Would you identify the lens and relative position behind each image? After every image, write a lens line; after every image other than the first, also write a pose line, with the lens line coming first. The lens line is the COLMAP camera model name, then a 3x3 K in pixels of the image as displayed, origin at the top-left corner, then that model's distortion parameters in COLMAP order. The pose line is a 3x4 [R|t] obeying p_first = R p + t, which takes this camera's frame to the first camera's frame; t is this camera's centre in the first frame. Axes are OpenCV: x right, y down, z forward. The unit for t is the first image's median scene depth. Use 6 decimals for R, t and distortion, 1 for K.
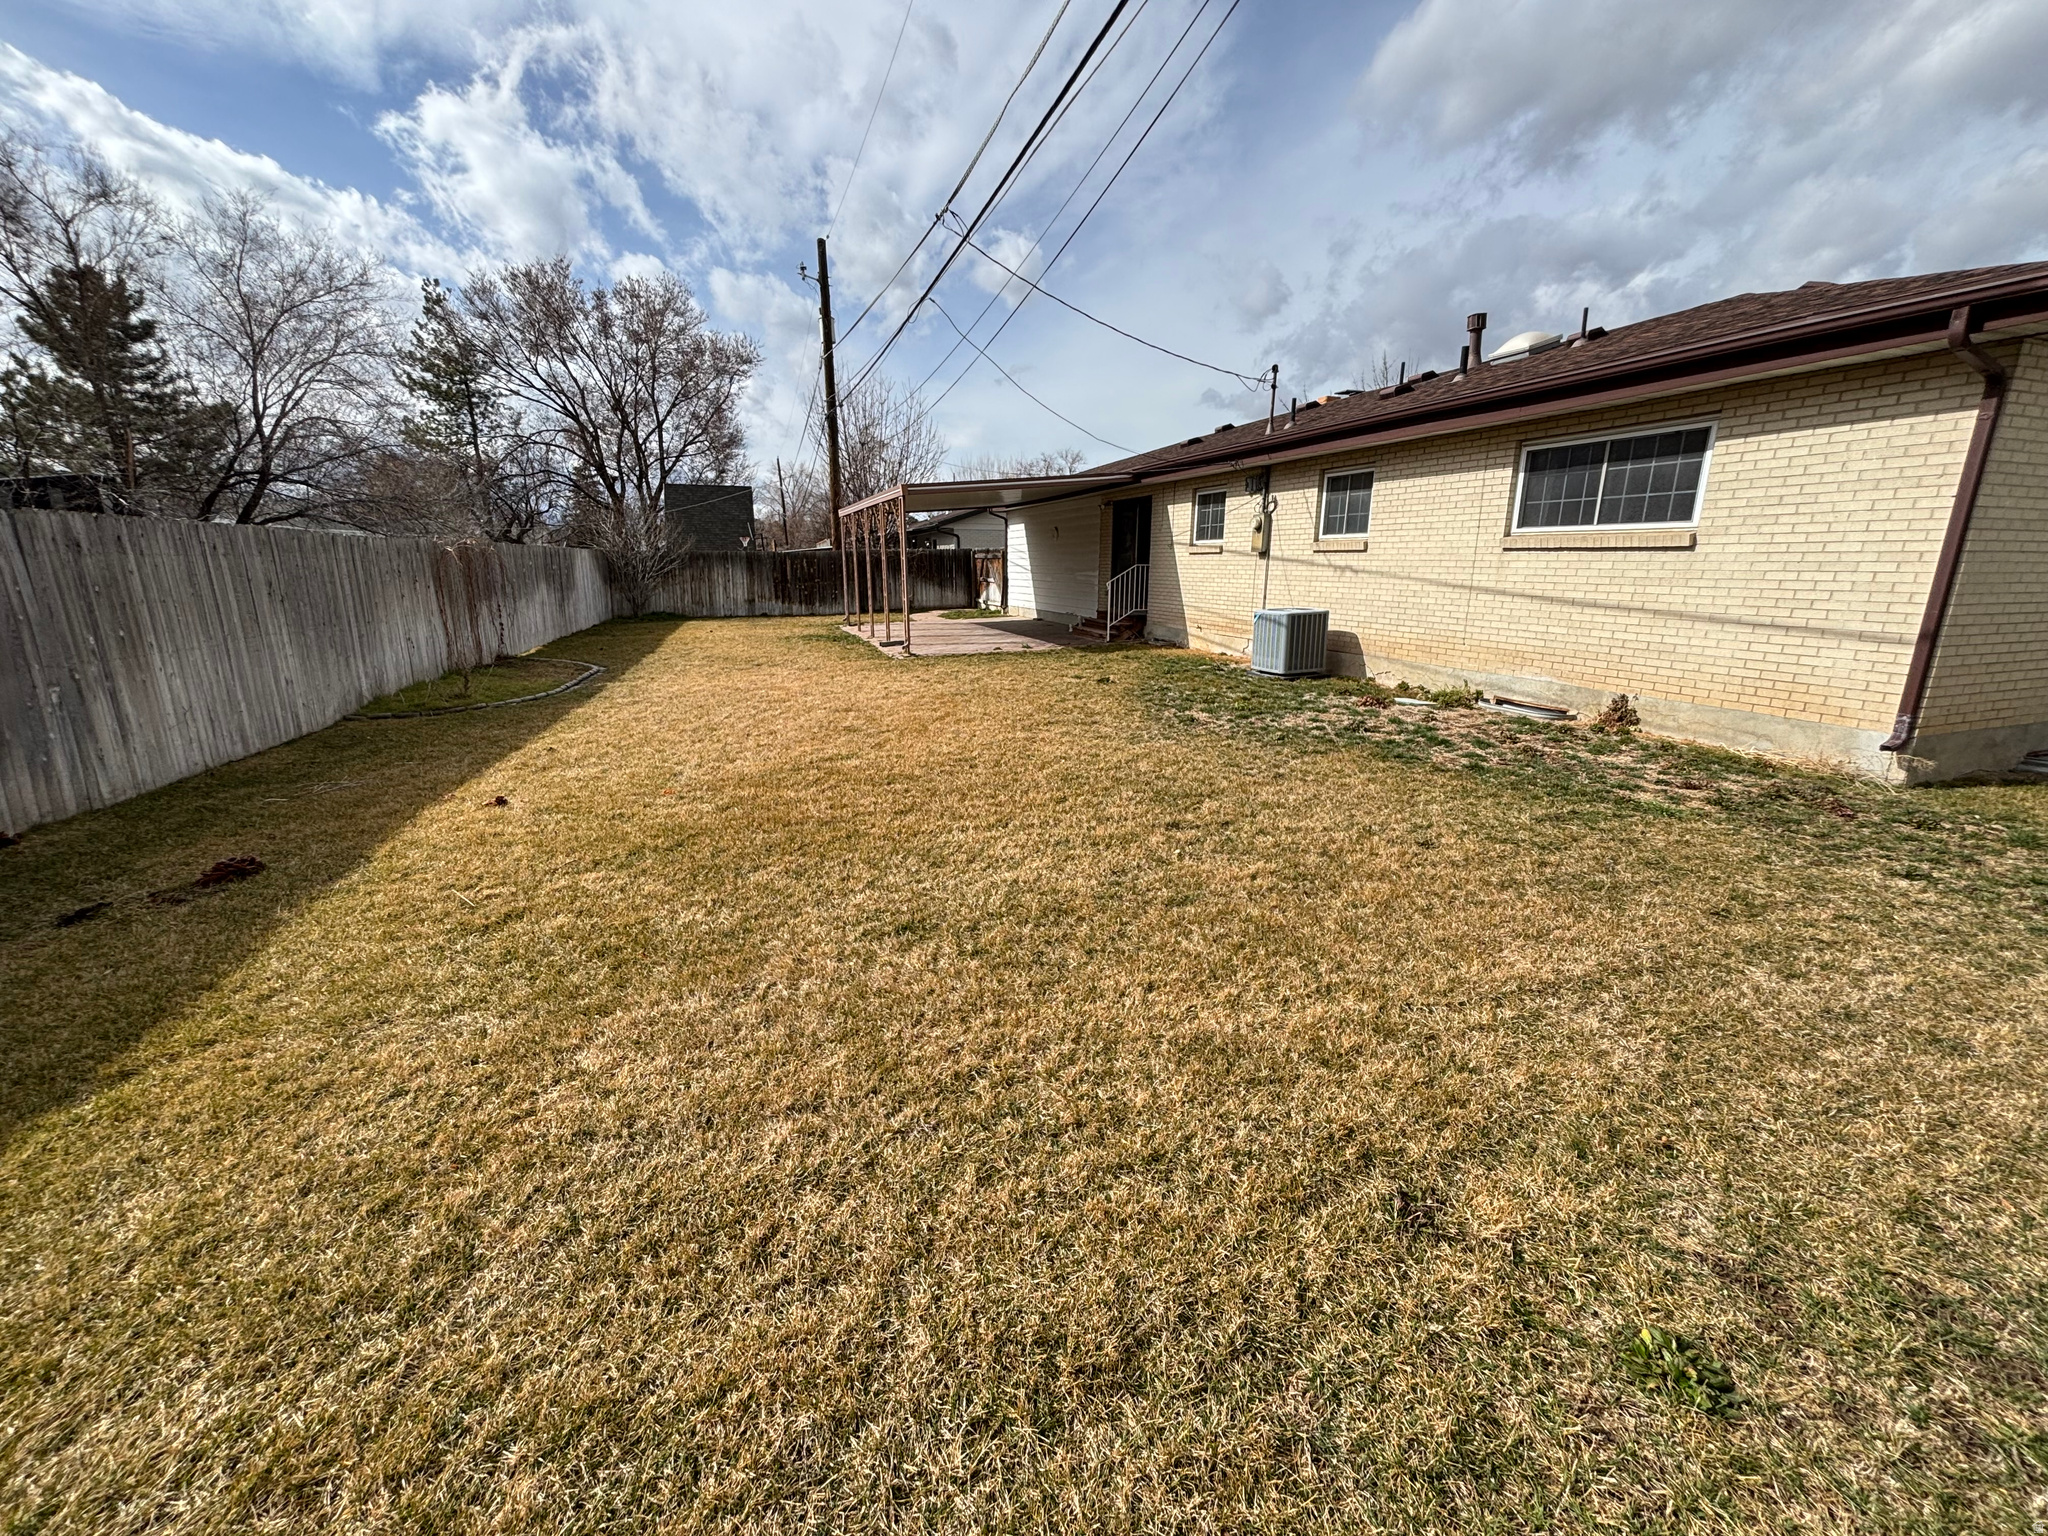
lens RADIAL K [[822.8, 0, 1021.9], [0, 822.8, 770.8], [0, 0, 1]] dist [0.002653, -0.000305]
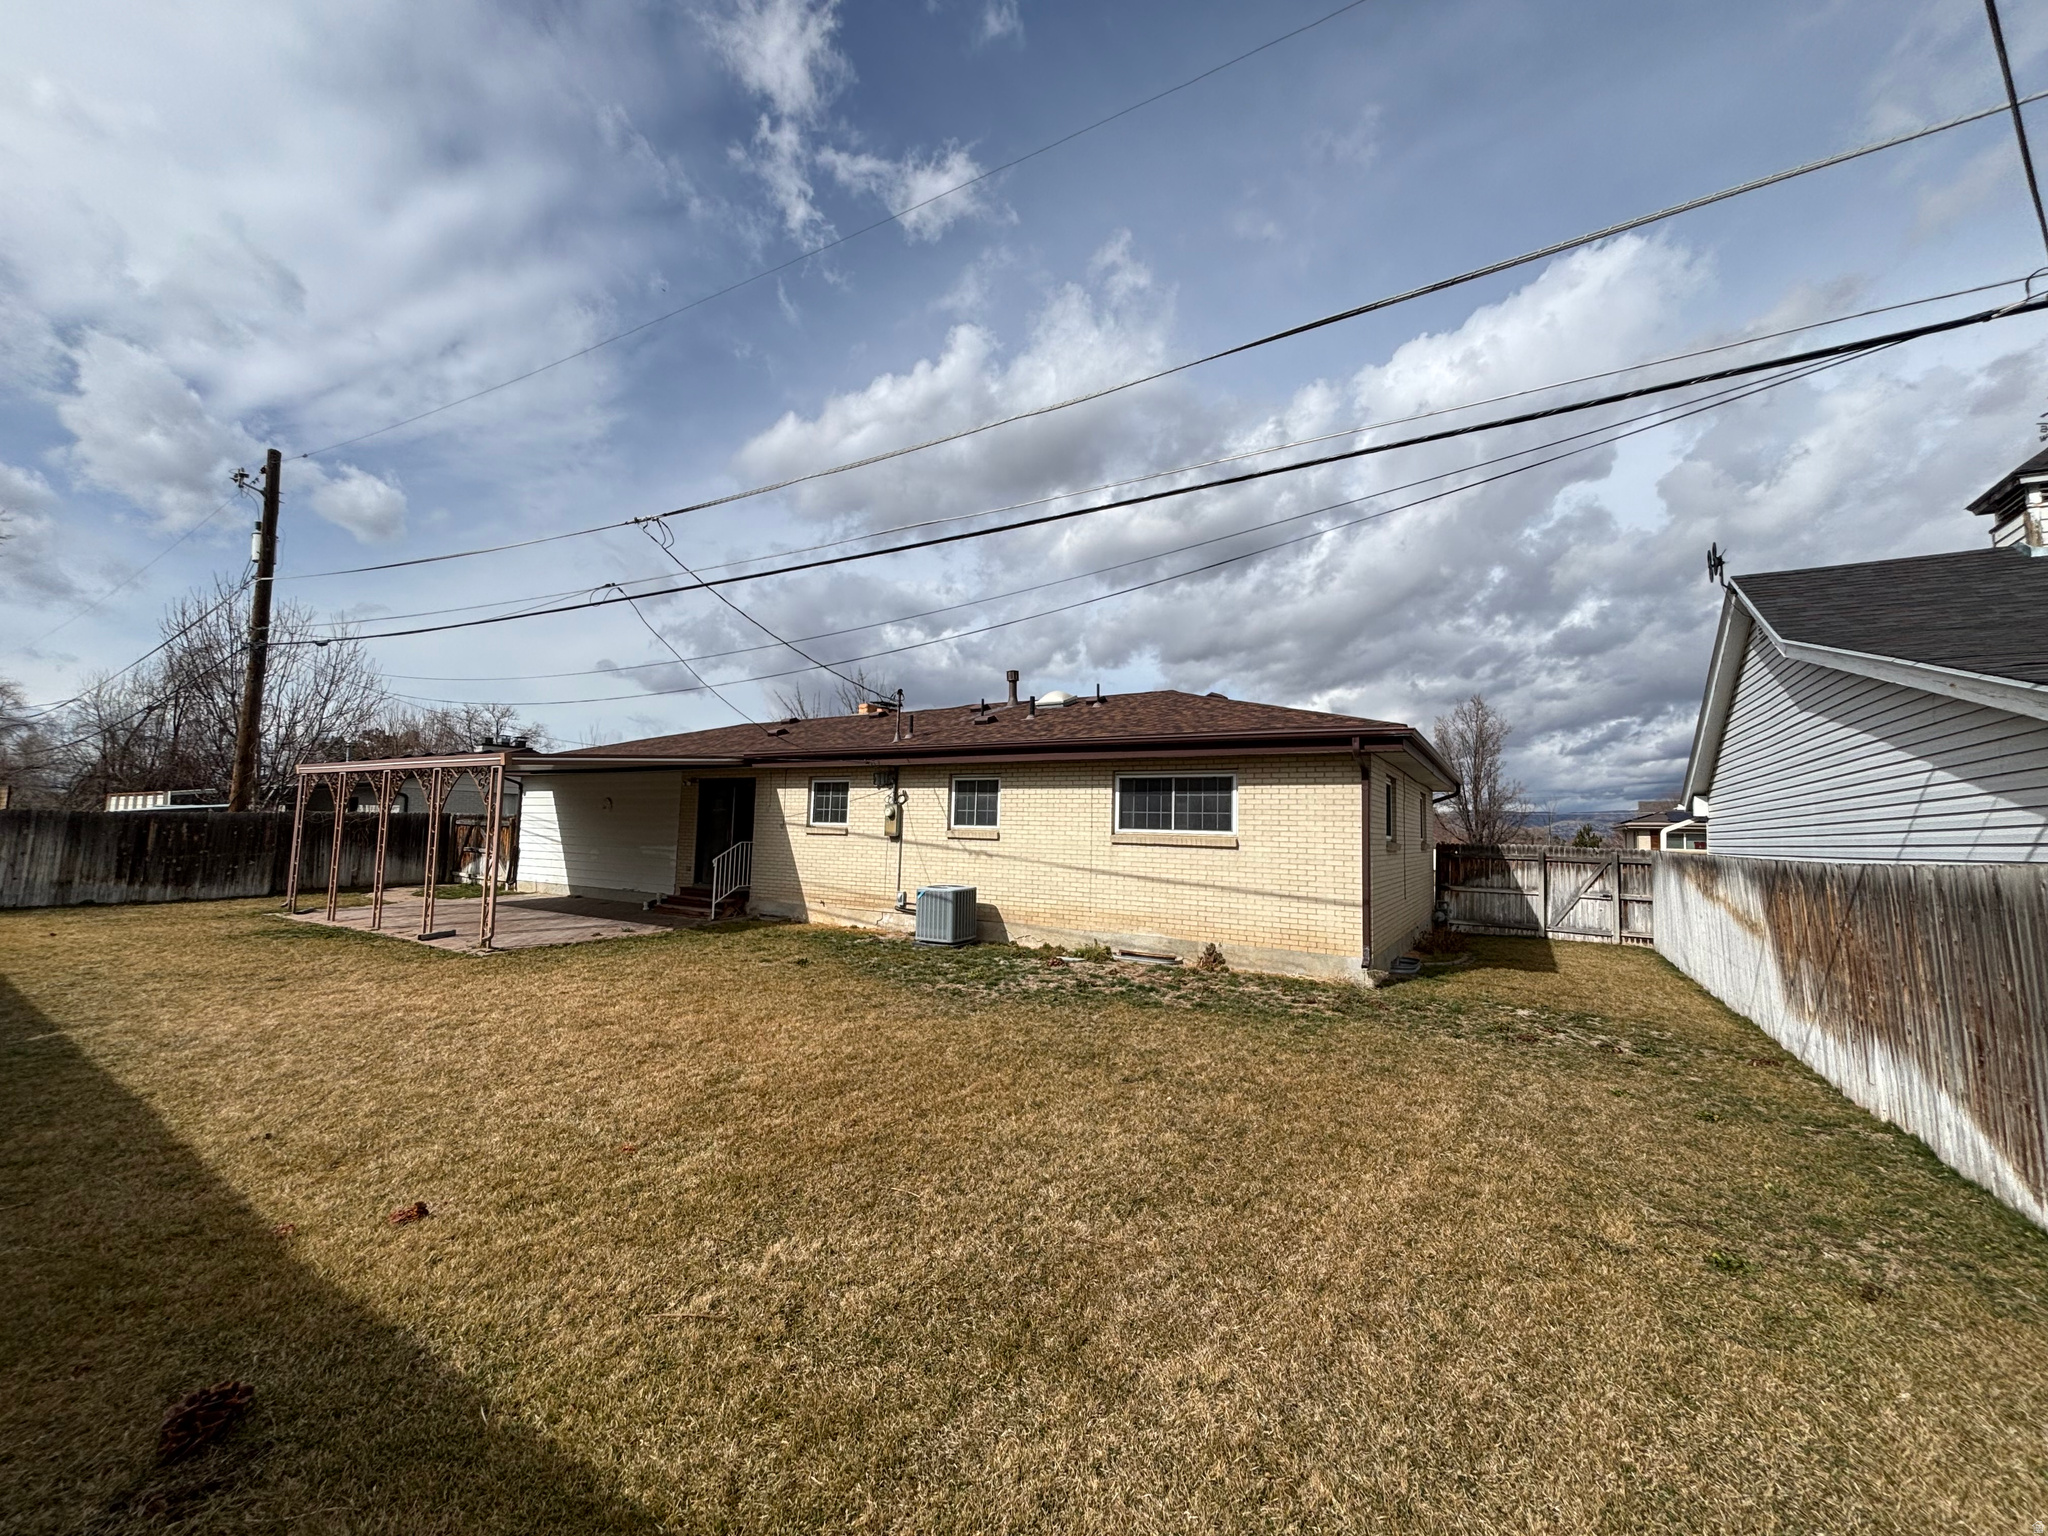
lens RADIAL K [[822.8, 0, 1021.9], [0, 822.8, 770.8], [0, 0, 1]] dist [0.002653, -0.000305]
pose [[0.780493, 0.059929, 0.622285, -0.336375], [0.134495, 0.955991, -0.260754, -0.035339], [-0.610526, 0.287211, 0.738084, 0.022303]]
